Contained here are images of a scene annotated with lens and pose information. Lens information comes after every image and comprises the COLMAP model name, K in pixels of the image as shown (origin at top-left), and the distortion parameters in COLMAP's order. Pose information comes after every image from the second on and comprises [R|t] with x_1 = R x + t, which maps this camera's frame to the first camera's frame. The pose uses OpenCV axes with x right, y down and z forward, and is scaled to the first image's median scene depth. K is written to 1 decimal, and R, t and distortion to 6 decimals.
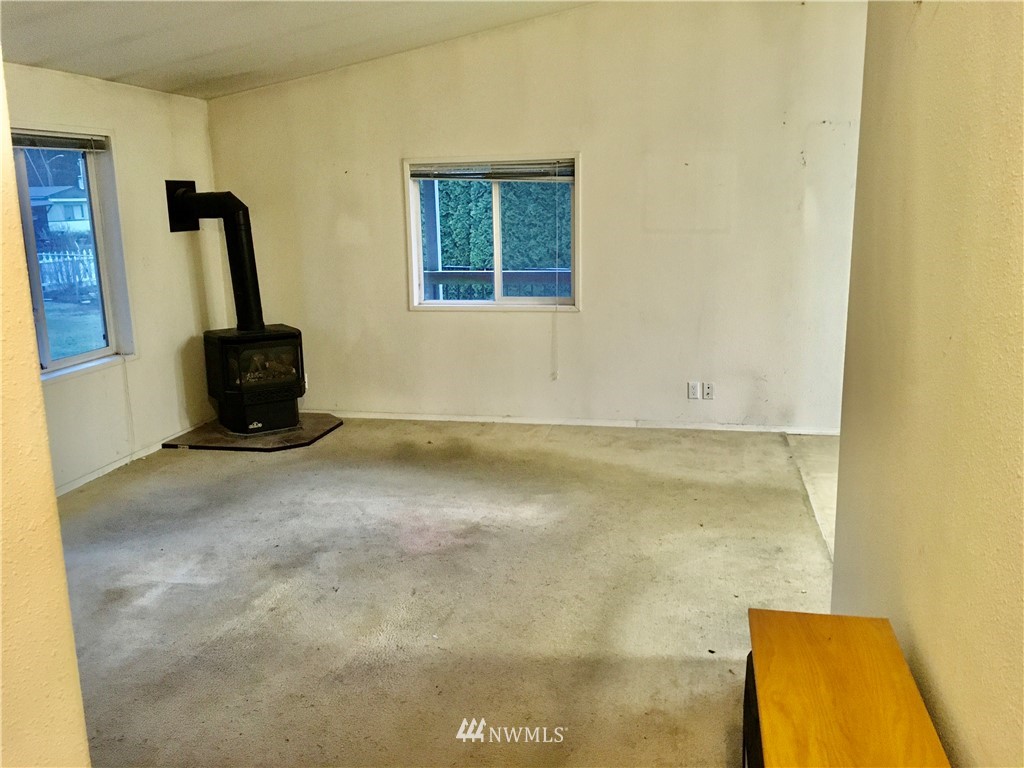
lens RADIAL K [[866.5, 0, 512.4], [0, 866.5, 381.4], [0, 0, 1]] dist [0.086766, -0.119864]
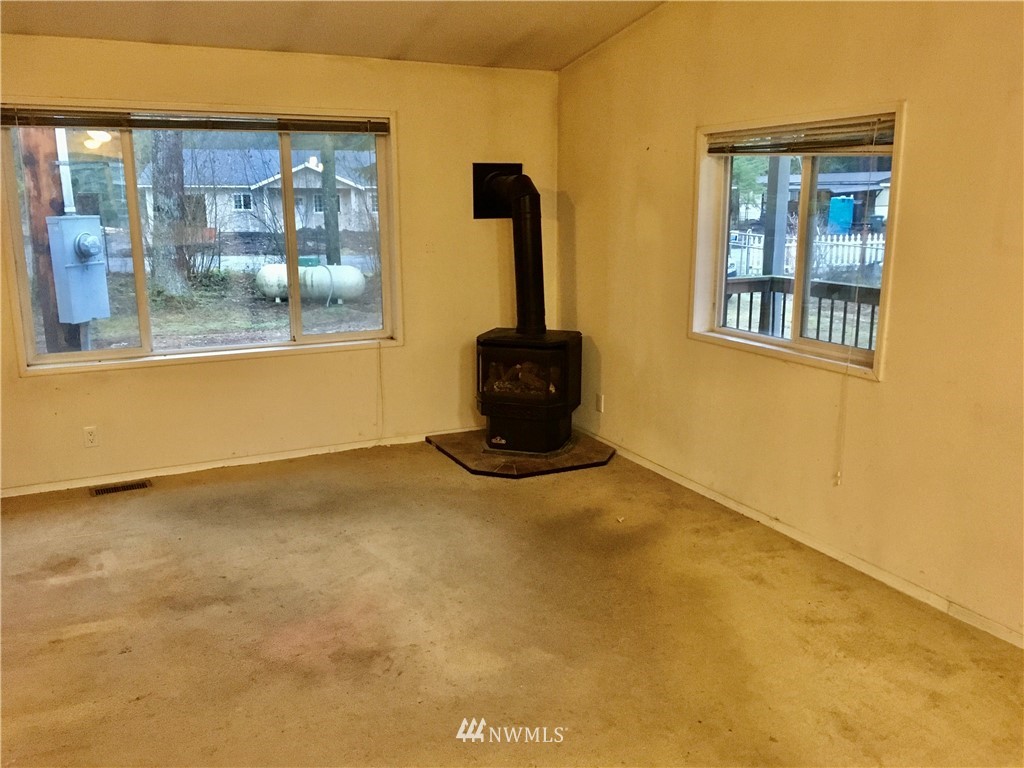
lens RADIAL K [[866.5, 0, 512.4], [0, 866.5, 381.4], [0, 0, 1]] dist [0.086766, -0.119864]
pose [[0.611220, 0.183468, -0.769902, 0.396131], [-0.170834, 0.980413, 0.098009, -0.101123], [0.772804, 0.071621, 0.630591, 0.472458]]
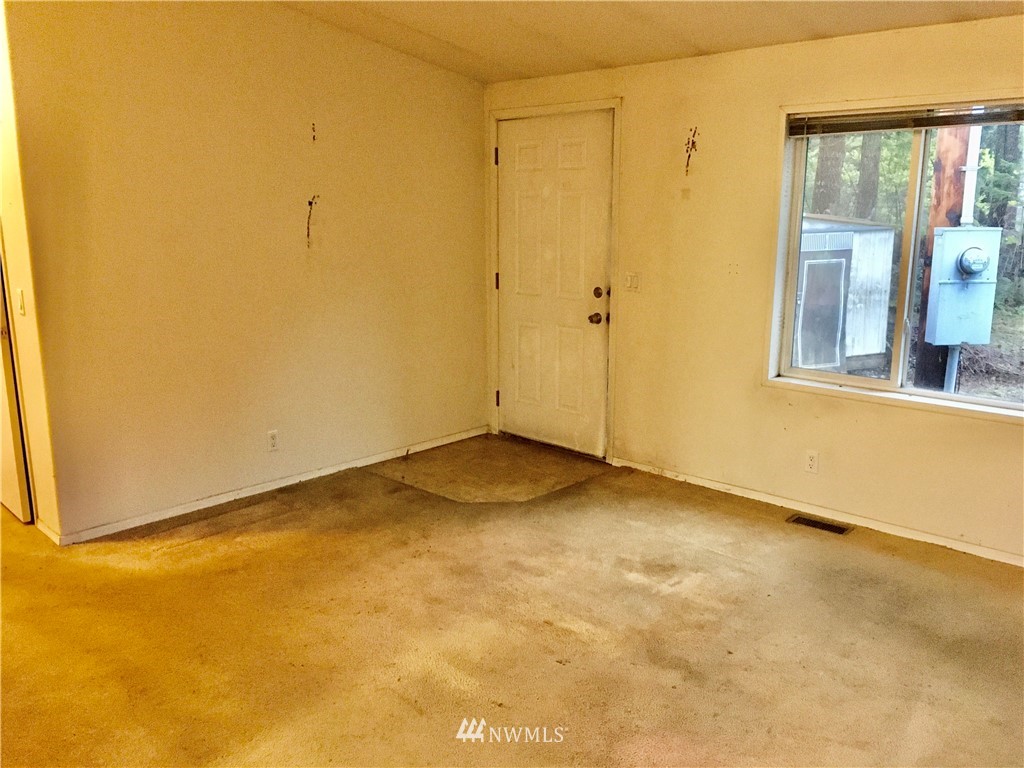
lens RADIAL K [[866.5, 0, 512.4], [0, 866.5, 381.4], [0, 0, 1]] dist [0.086766, -0.119864]
pose [[-0.530124, 0.192165, -0.825858, 0.295101], [-0.163227, 0.932636, 0.321788, -0.174813], [0.832061, 0.305390, -0.463046, 0.809589]]
